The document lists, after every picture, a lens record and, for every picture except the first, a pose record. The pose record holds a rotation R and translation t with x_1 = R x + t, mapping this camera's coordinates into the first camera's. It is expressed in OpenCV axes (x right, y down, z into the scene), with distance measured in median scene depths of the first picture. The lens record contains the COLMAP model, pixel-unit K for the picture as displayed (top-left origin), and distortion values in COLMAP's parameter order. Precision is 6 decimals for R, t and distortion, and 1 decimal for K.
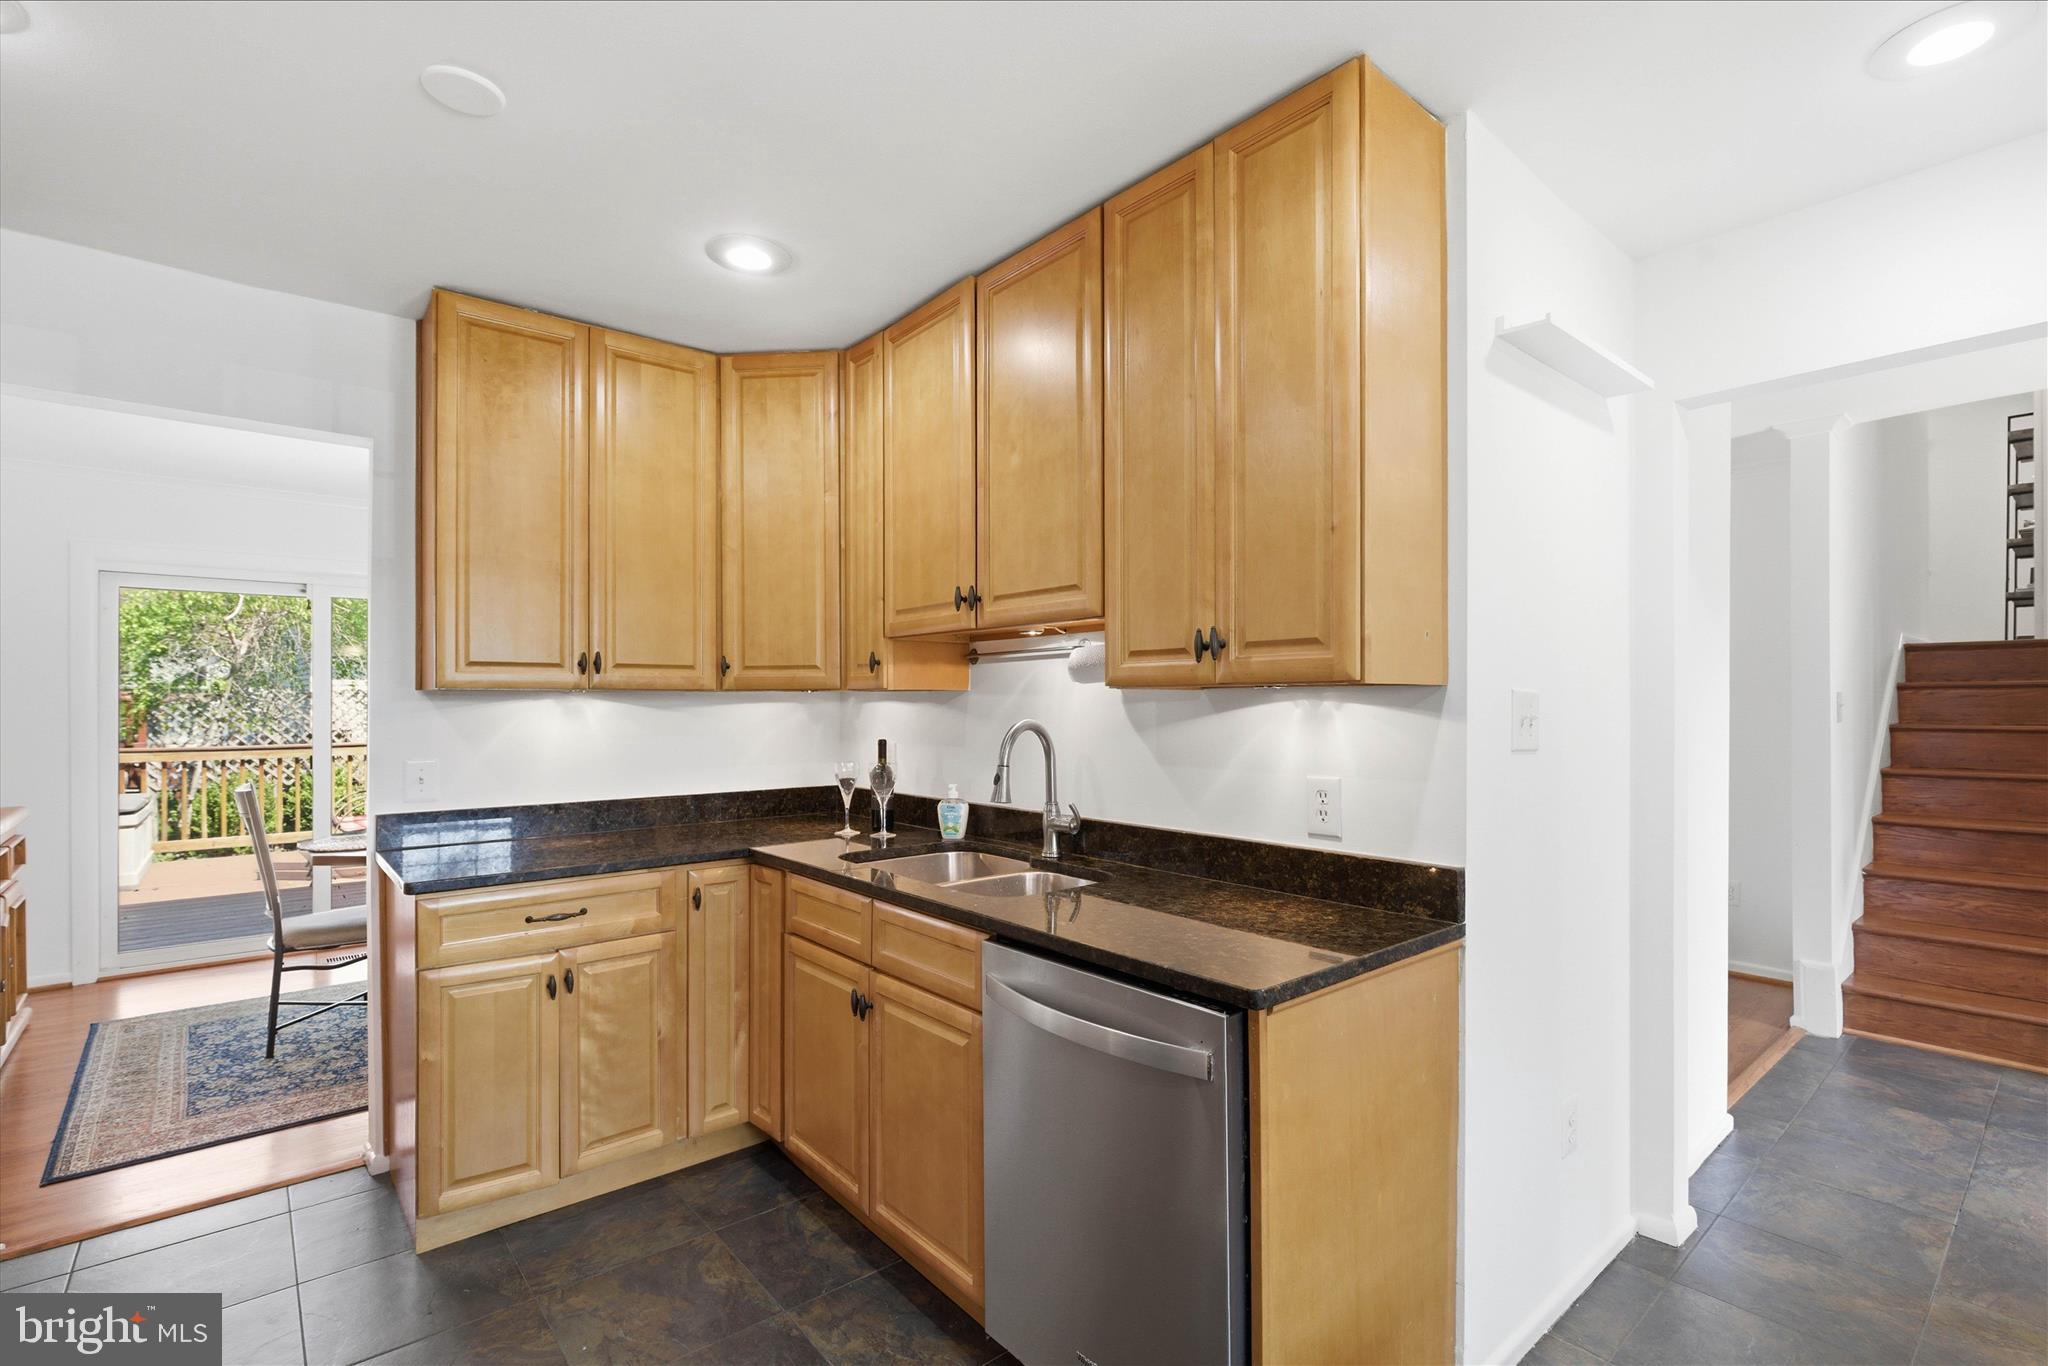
lens RADIAL K [[938.7, 0, 1028.5], [0, 938.7, 700.1], [0, 0, 1]] dist [-0.002535, 0.000340]
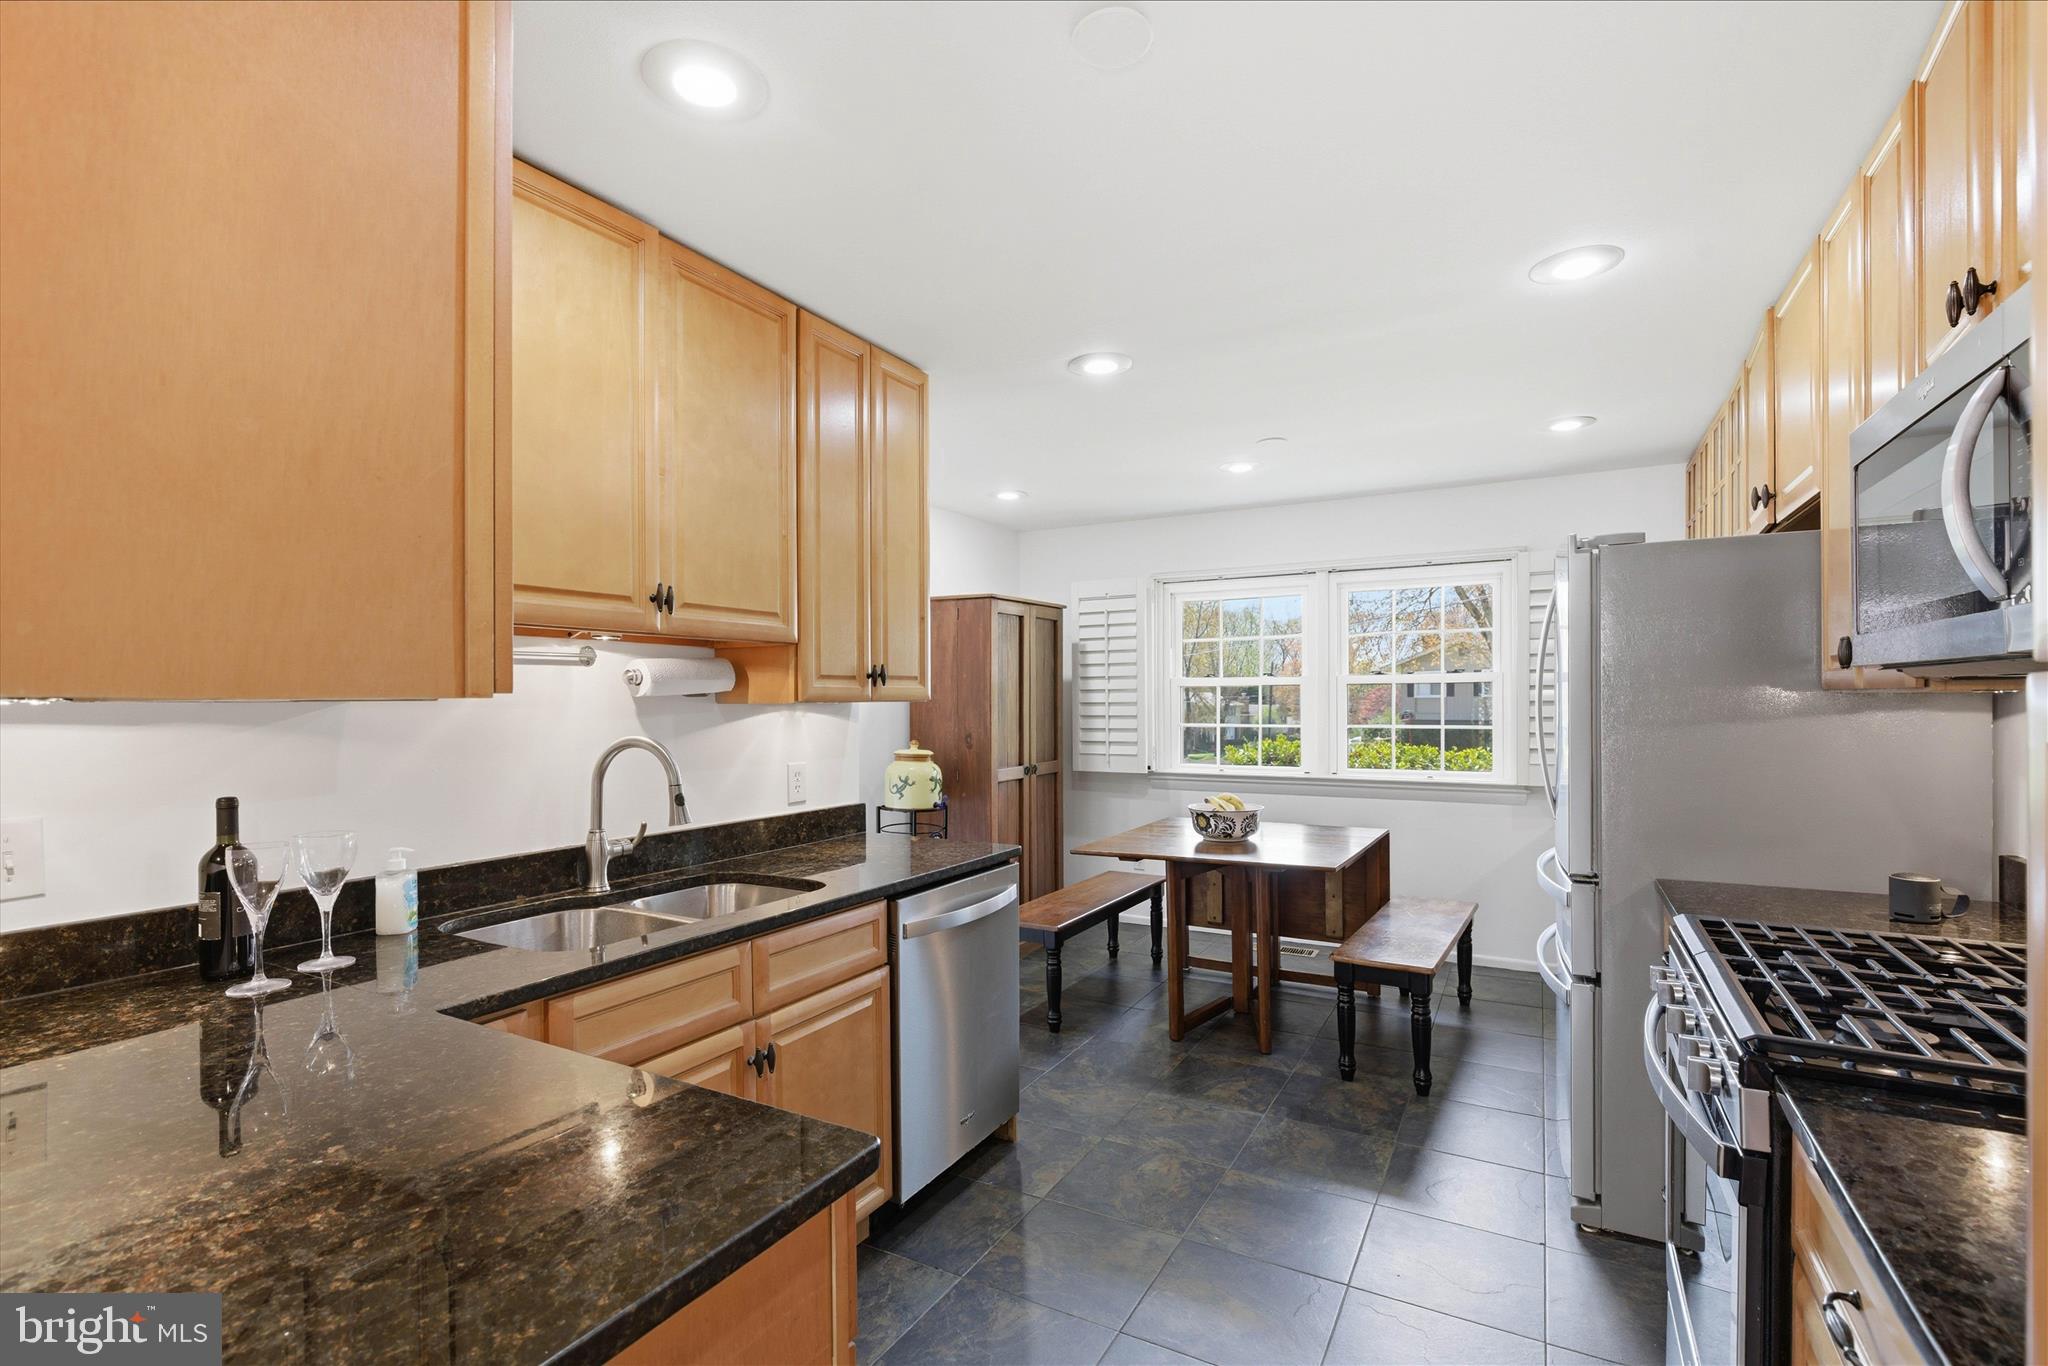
lens RADIAL K [[938.7, 0, 1028.5], [0, 938.7, 700.1], [0, 0, 1]] dist [-0.002535, 0.000340]
pose [[-0.344375, -0.002153, 0.938830, -0.989260], [-0.002471, 0.999996, 0.001386, -0.016682], [-0.938829, -0.001843, -0.344379, 0.964553]]
